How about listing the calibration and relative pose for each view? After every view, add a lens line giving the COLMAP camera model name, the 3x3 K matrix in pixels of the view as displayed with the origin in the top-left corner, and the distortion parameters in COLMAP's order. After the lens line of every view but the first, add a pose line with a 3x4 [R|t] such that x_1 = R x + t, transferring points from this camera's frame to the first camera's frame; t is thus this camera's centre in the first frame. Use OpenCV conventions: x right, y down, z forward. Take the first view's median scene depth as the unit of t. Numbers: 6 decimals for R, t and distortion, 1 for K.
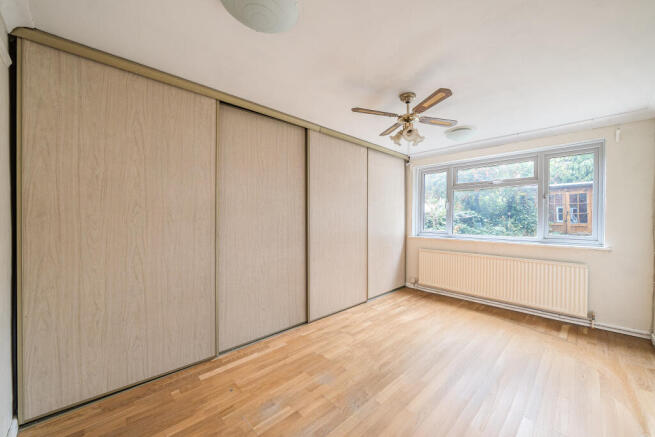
lens RADIAL K [[251.5, 0, 343.5], [0, 251.5, 218.3], [0, 0, 1]] dist [0.014704, -0.000039]
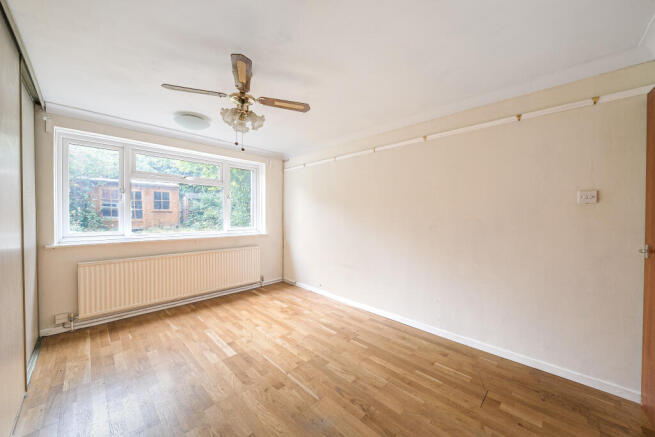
lens RADIAL K [[251.5, 0, 343.5], [0, 251.5, 218.3], [0, 0, 1]] dist [0.014704, -0.000039]
pose [[-0.028152, -0.015353, 0.999486, -0.455412], [-0.000304, 0.999882, 0.015351, 0.001385], [-0.999604, 0.000128, -0.028153, 0.485646]]
